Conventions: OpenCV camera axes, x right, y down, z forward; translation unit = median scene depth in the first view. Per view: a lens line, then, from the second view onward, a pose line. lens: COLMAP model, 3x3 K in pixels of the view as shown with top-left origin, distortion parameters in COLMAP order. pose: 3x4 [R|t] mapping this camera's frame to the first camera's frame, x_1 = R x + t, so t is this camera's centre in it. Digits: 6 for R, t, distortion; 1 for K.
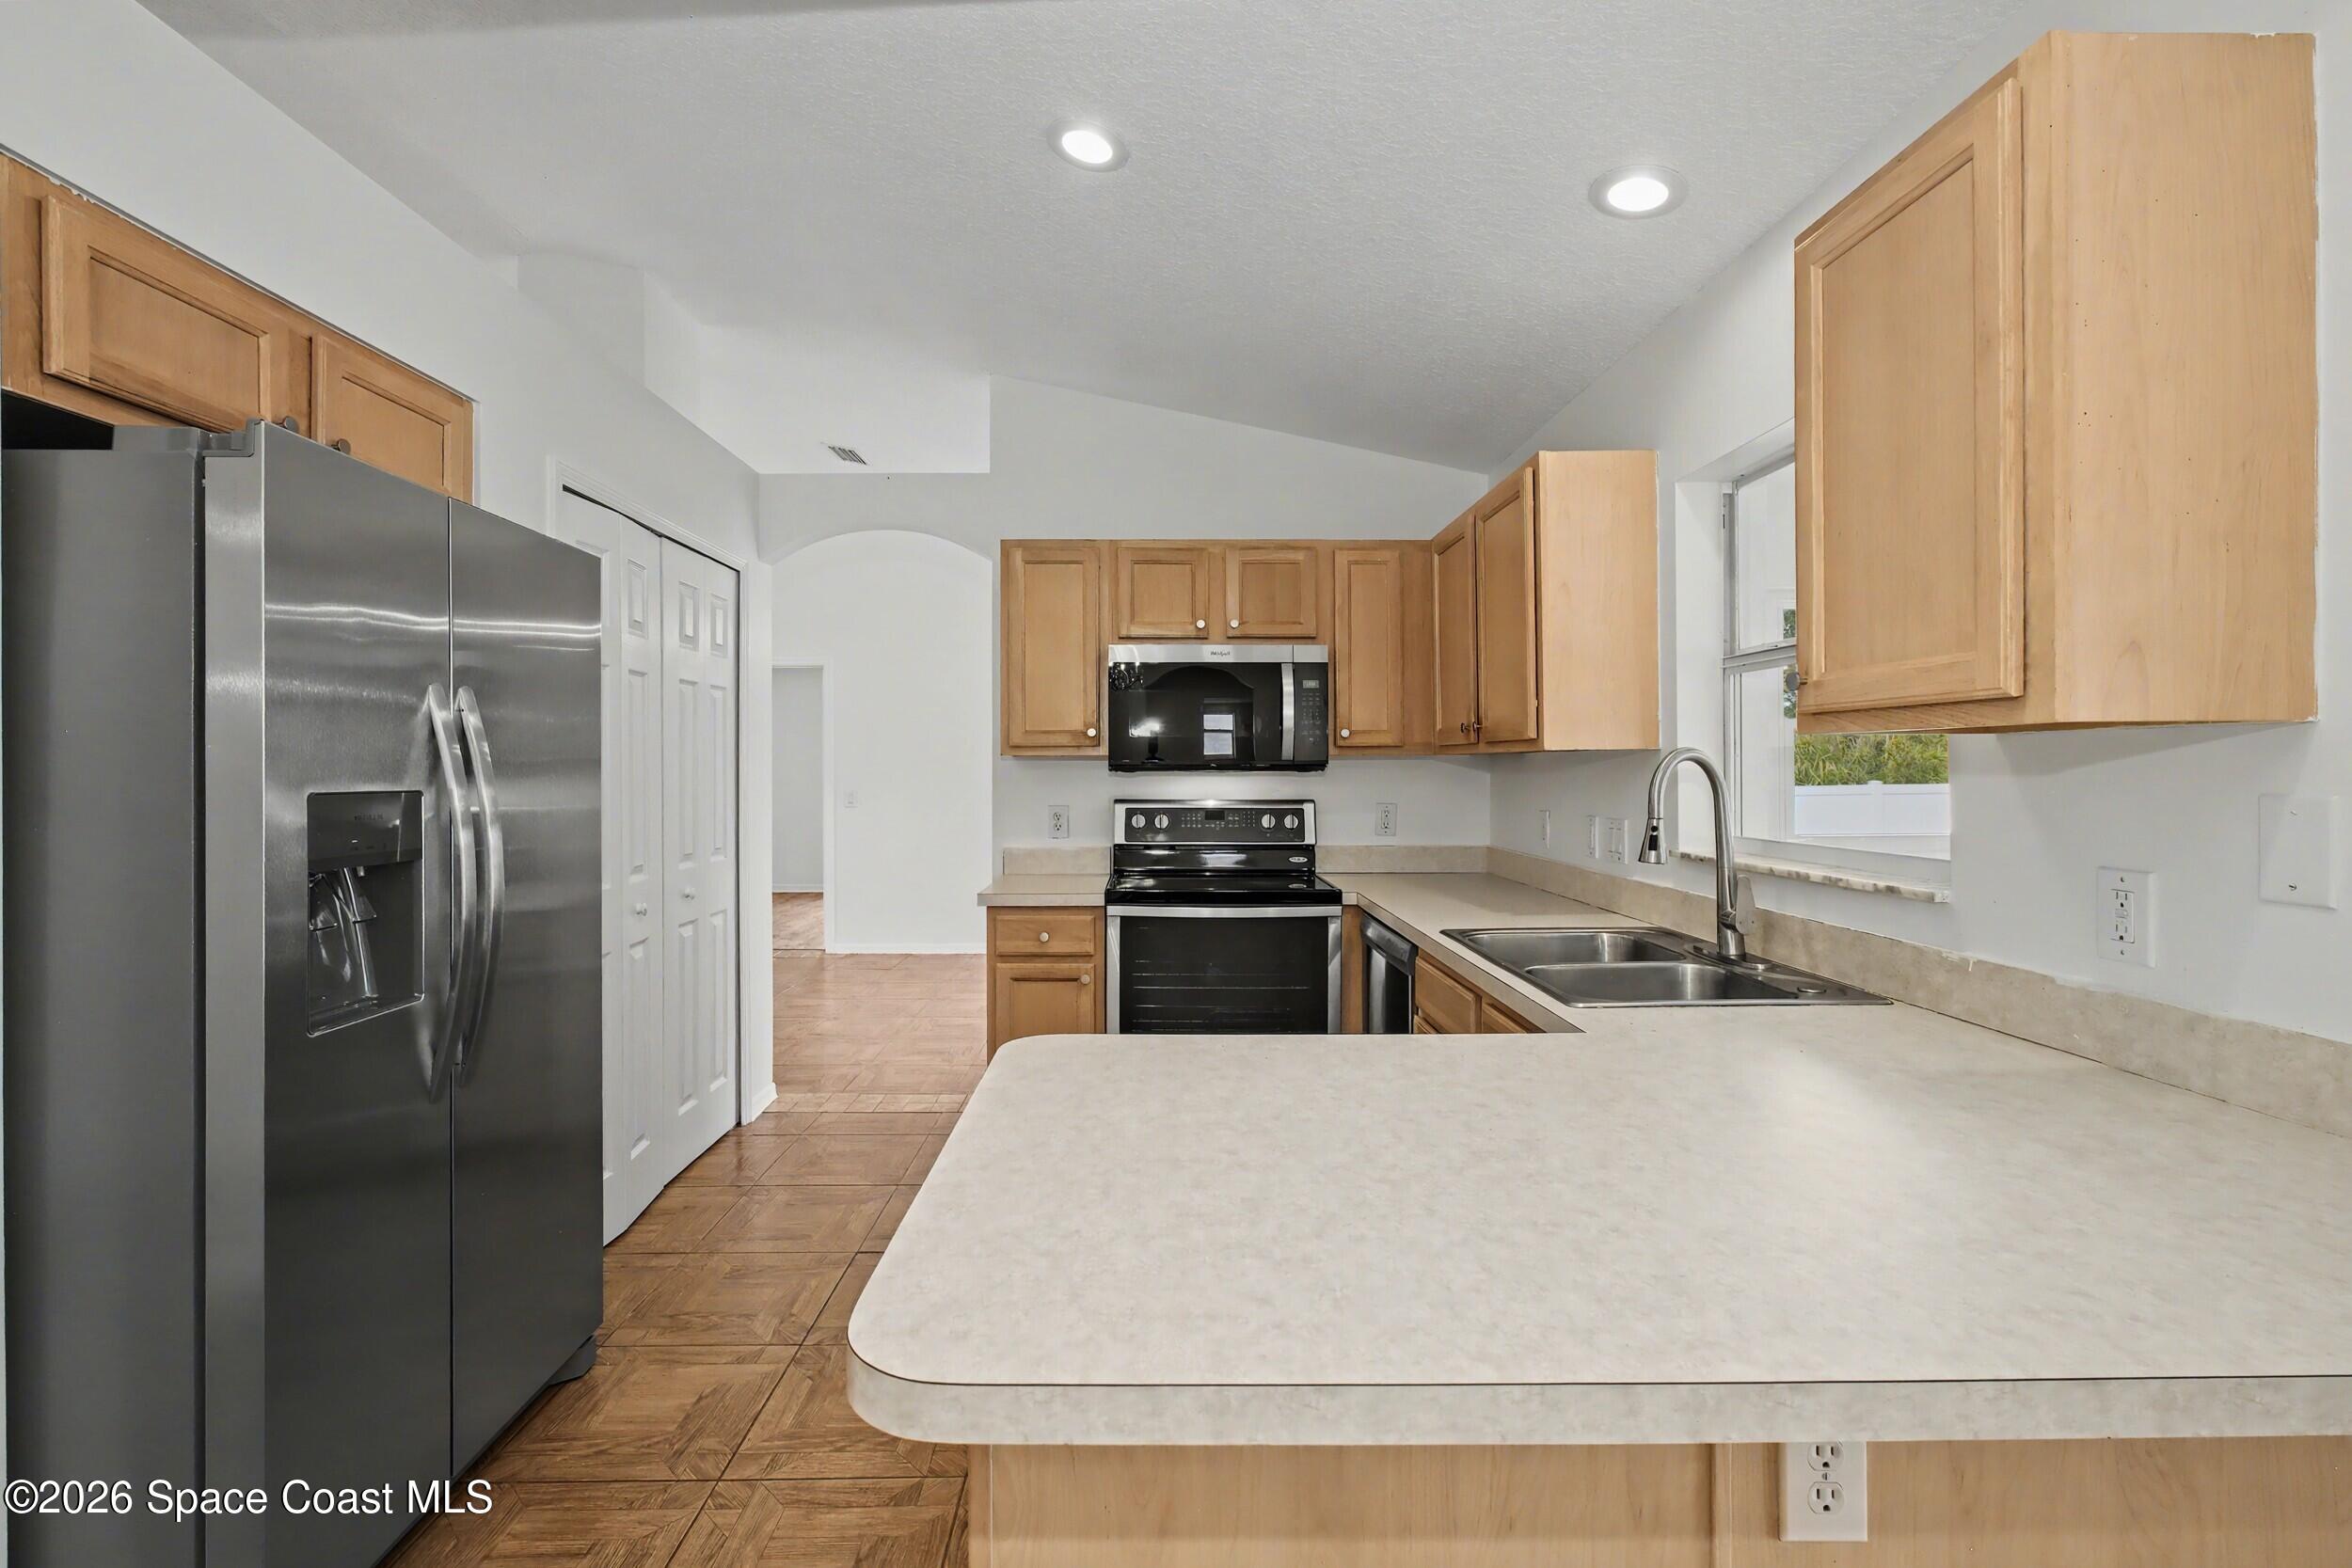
lens RADIAL K [[1051.8, 0, 1176.0], [0, 1051.8, 784.0], [0, 0, 1]] dist [-0.003137, 0.000397]
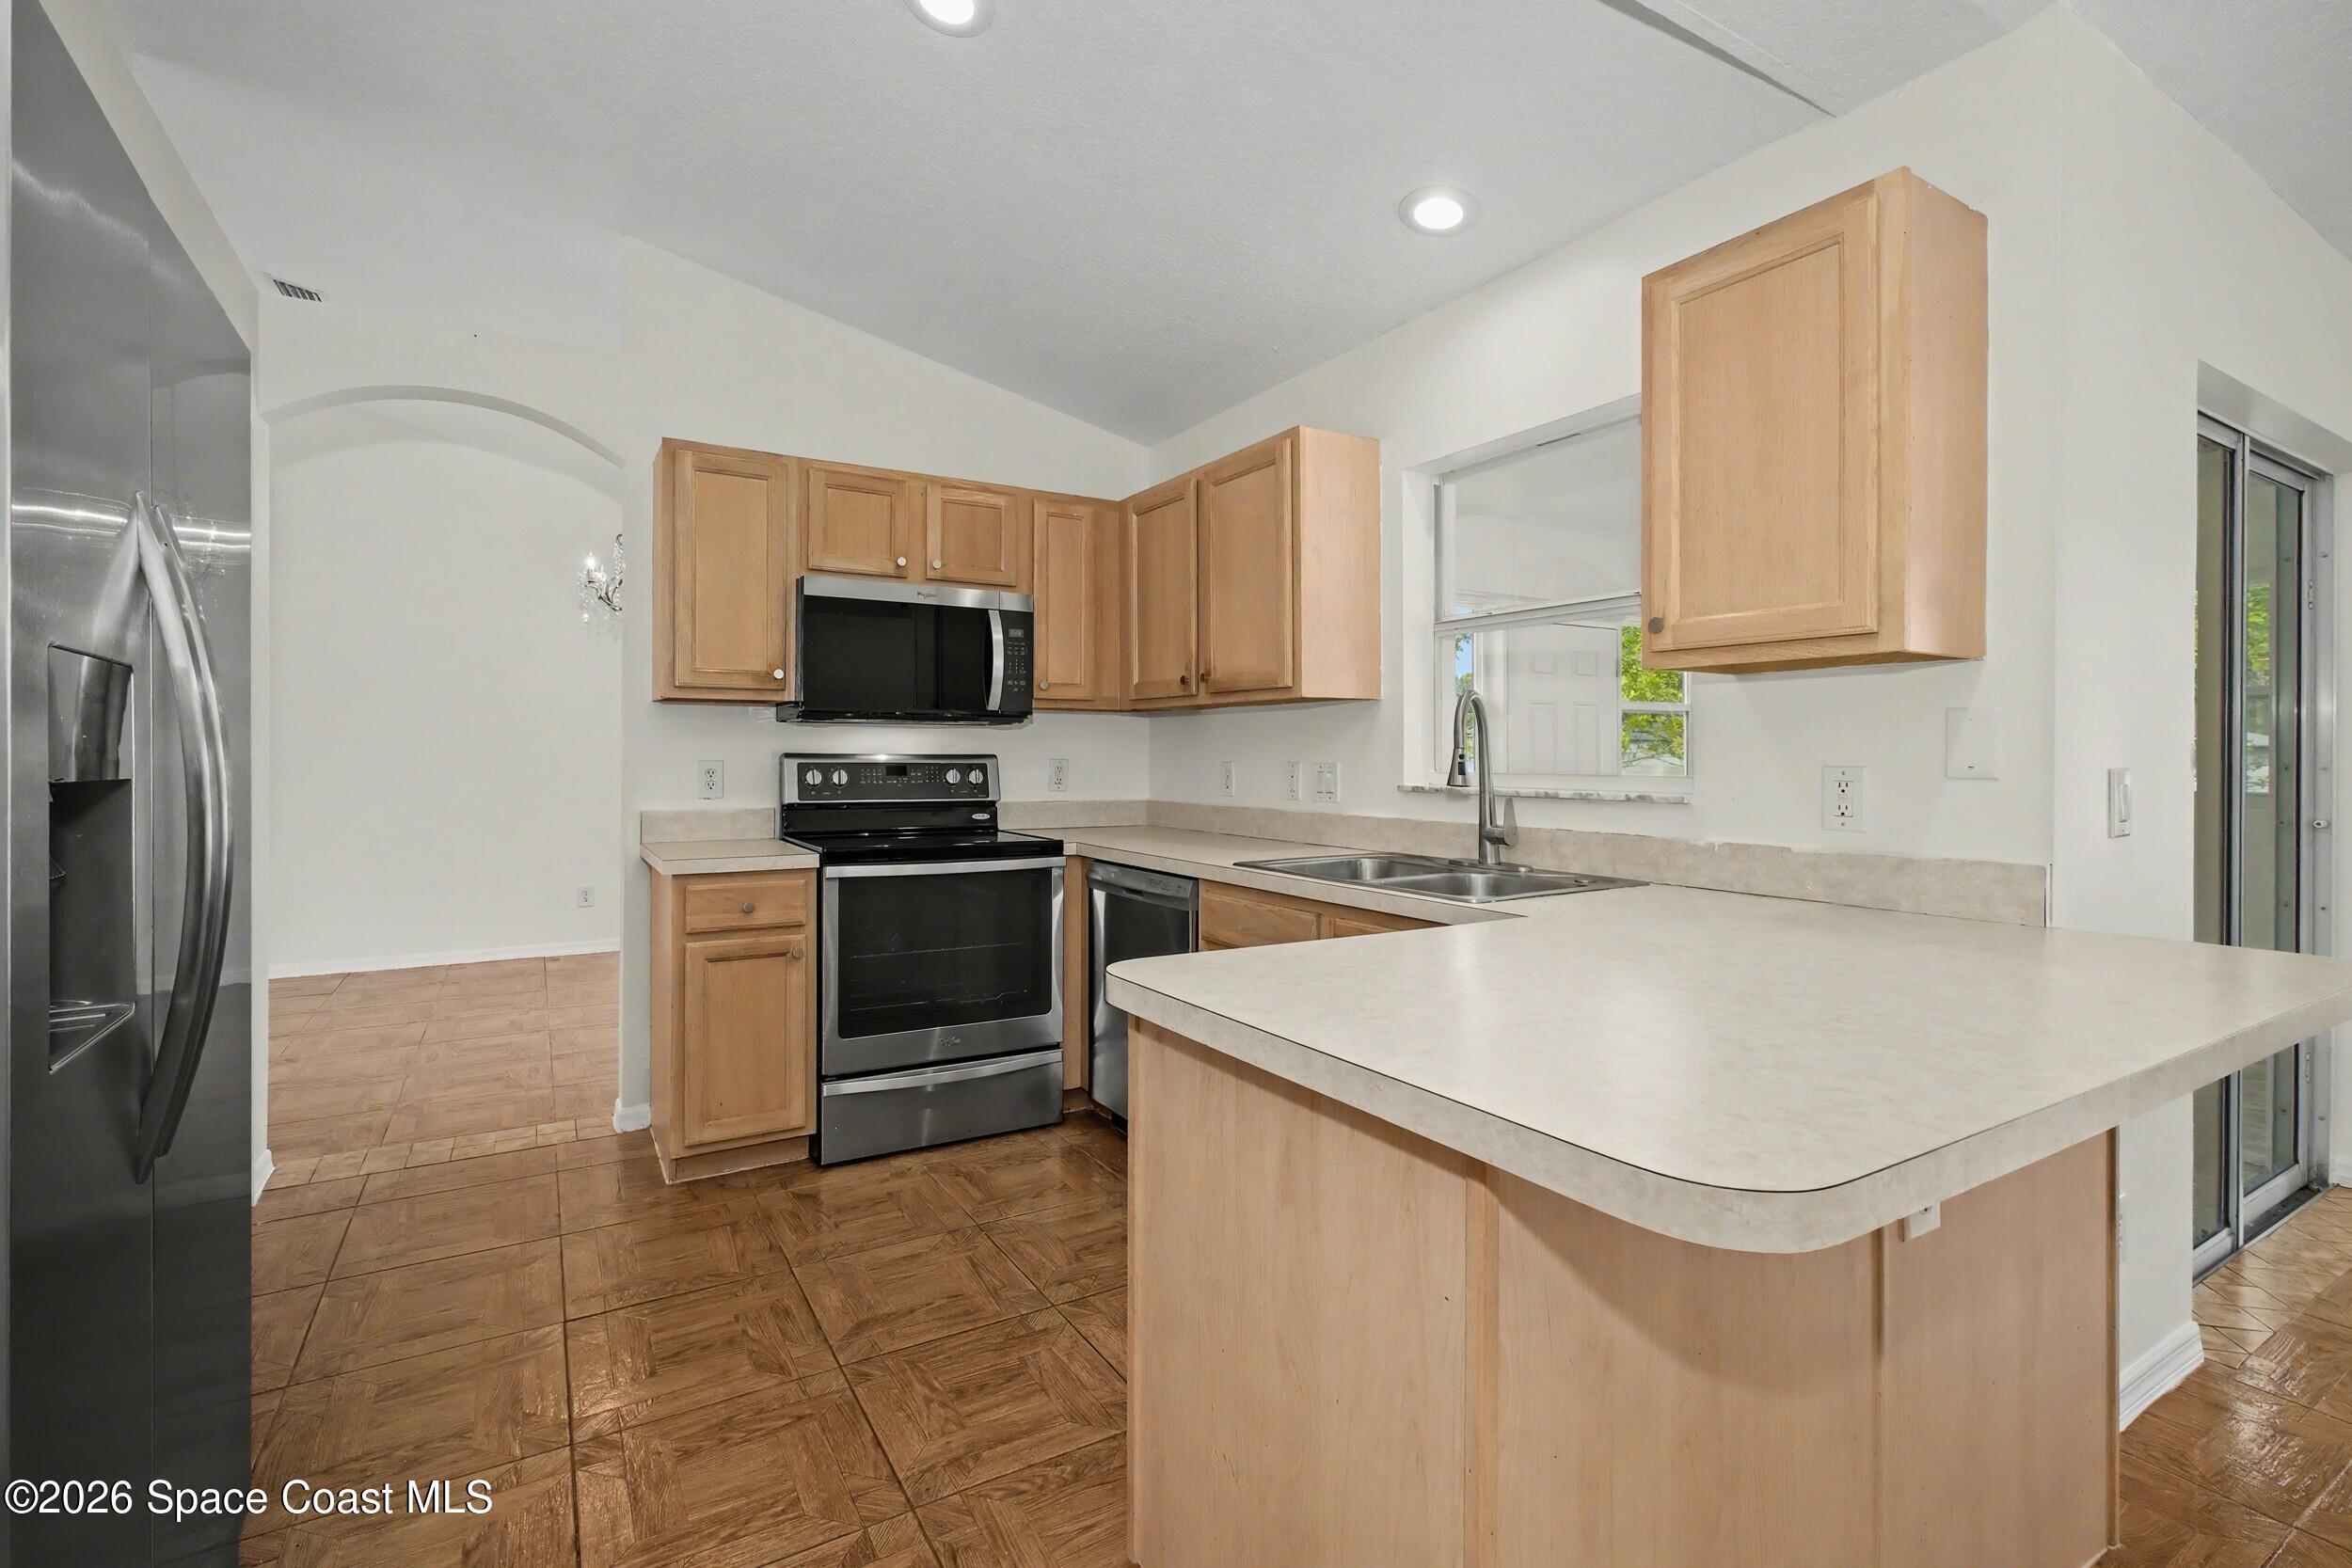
lens RADIAL K [[1051.1, 0, 1166.0], [0, 1051.1, 766.2], [0, 0, 1]] dist [0.000533, 0.000313]
pose [[0.867003, -0.001705, 0.498299, -0.239051], [0.003602, 0.999989, -0.002846, 0.031963], [-0.498289, 0.004263, 0.867000, 0.083631]]
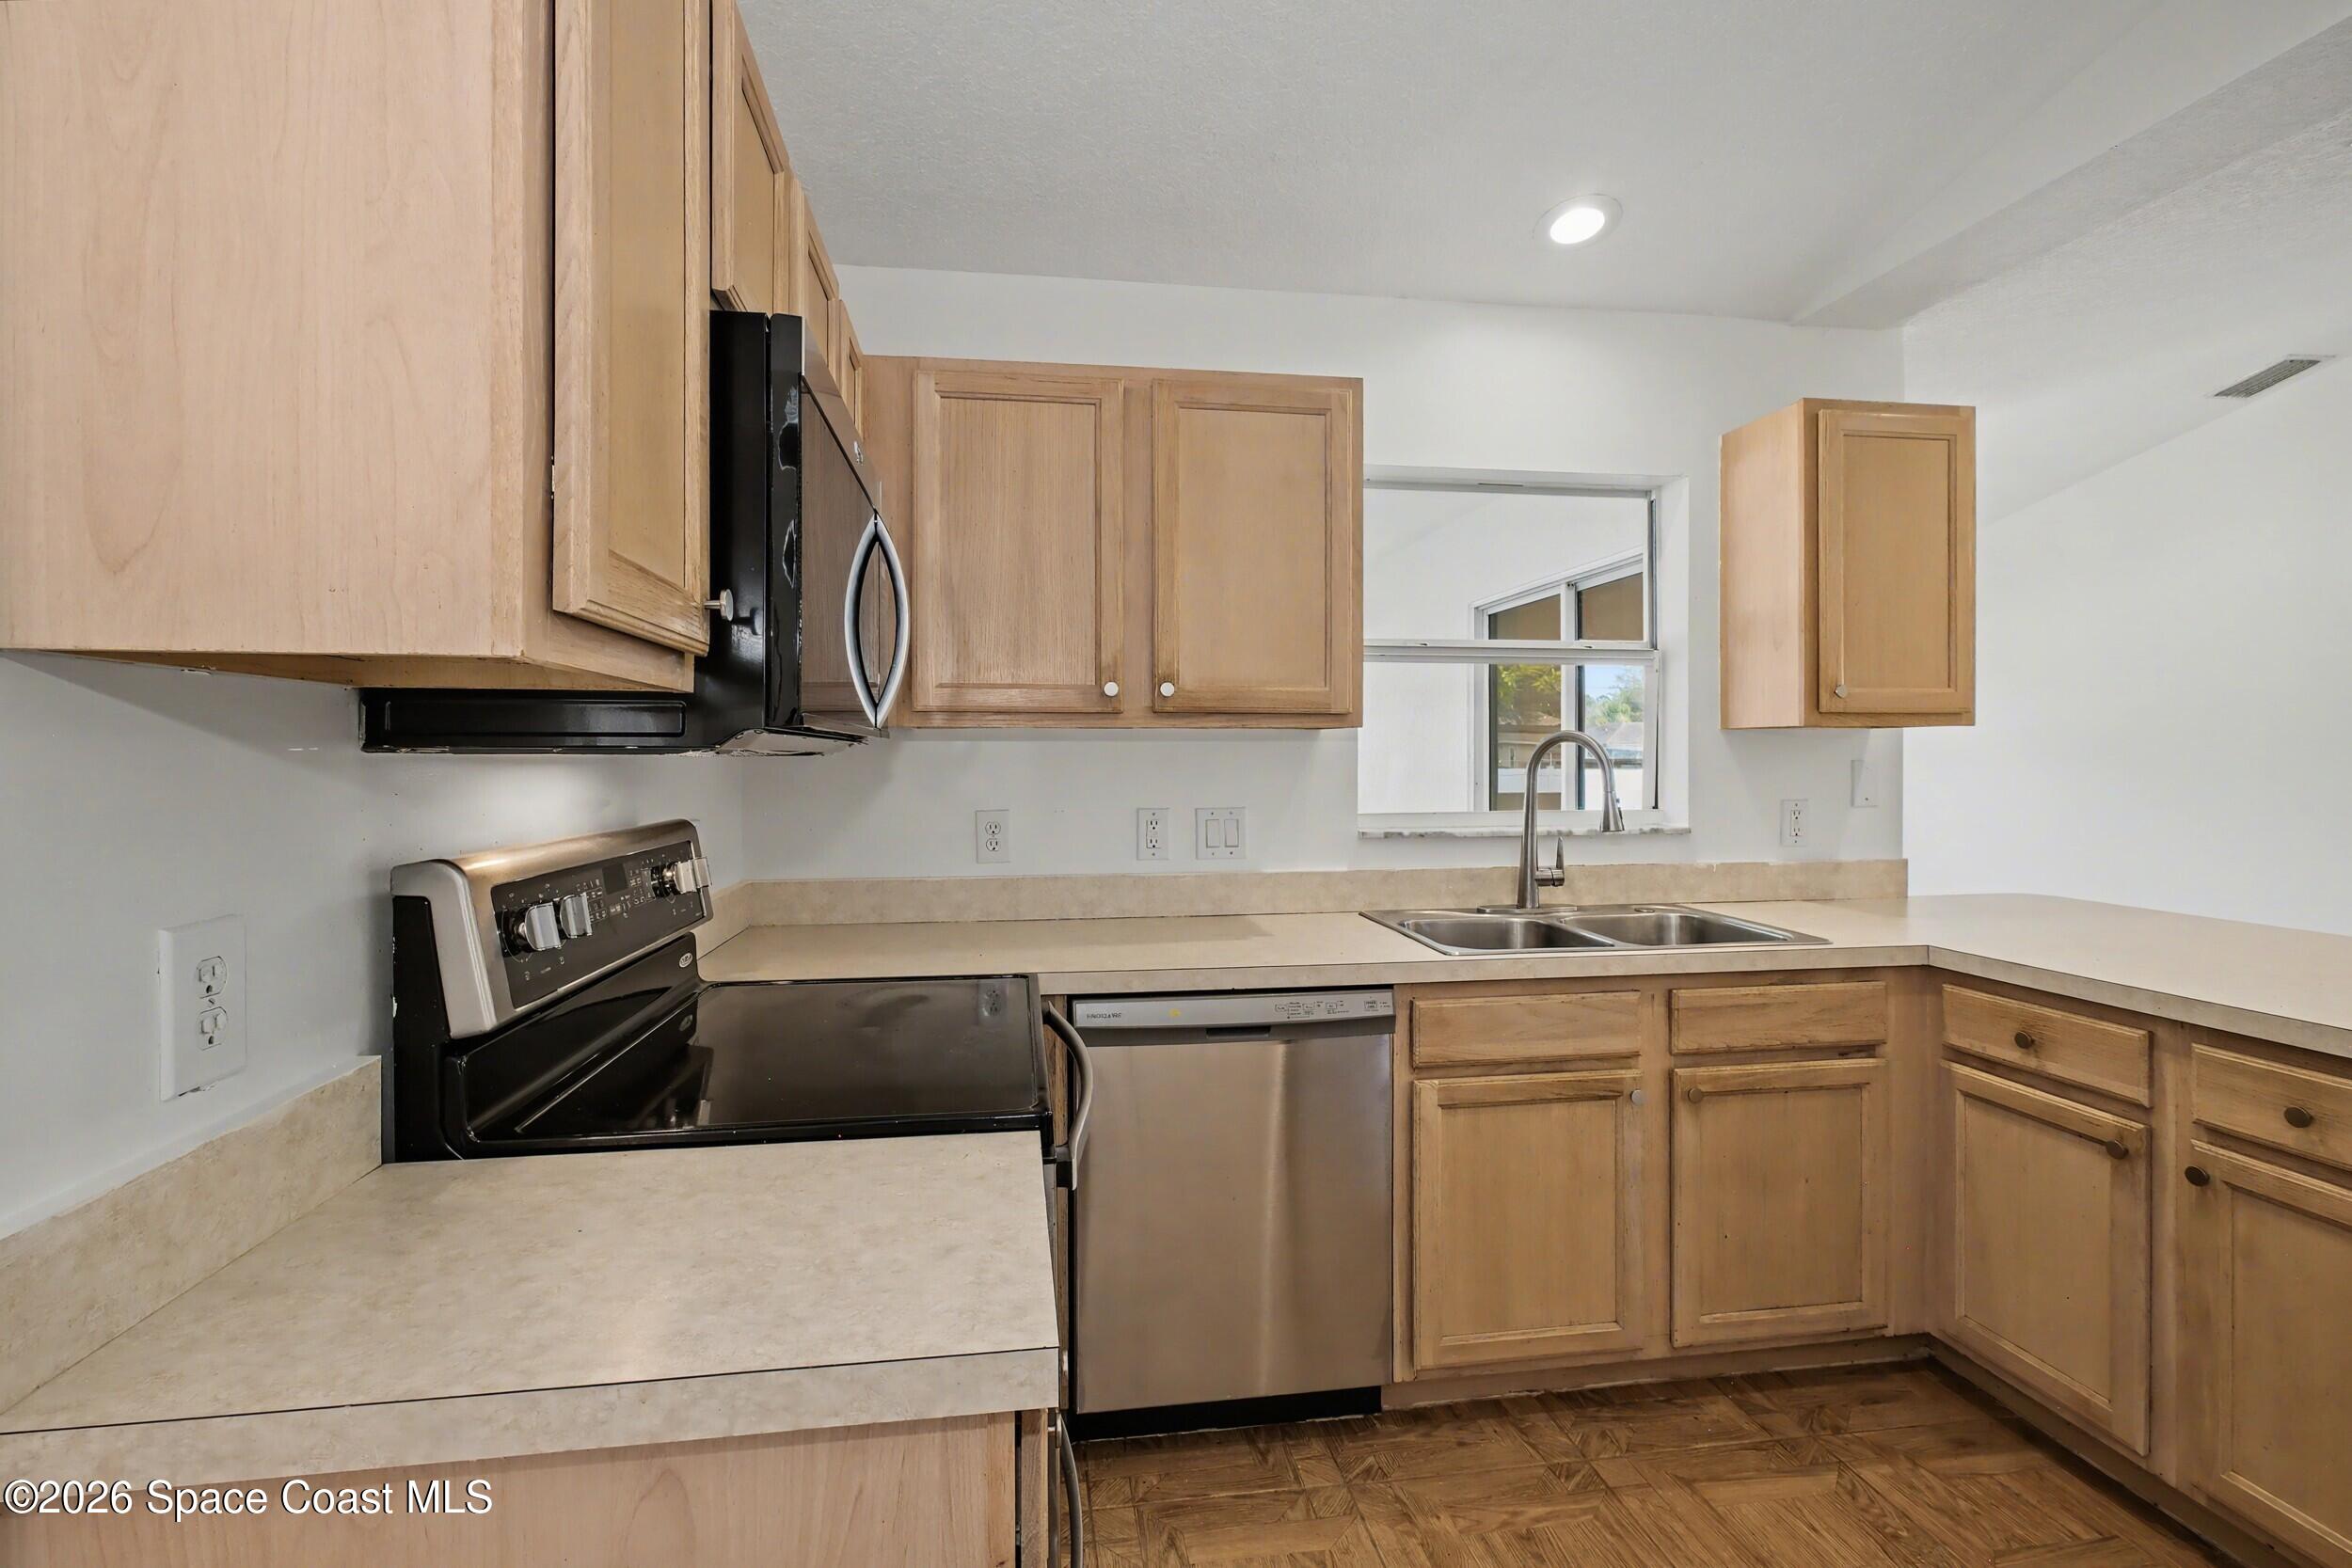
lens RADIAL K [[1051.1, 0, 1166.0], [0, 1051.1, 766.2], [0, 0, 1]] dist [0.000533, 0.000313]
pose [[-0.111027, -0.004703, 0.993806, -0.361157], [0.017505, 0.999824, 0.006687, -0.006436], [-0.993663, 0.018139, -0.110925, 0.927513]]
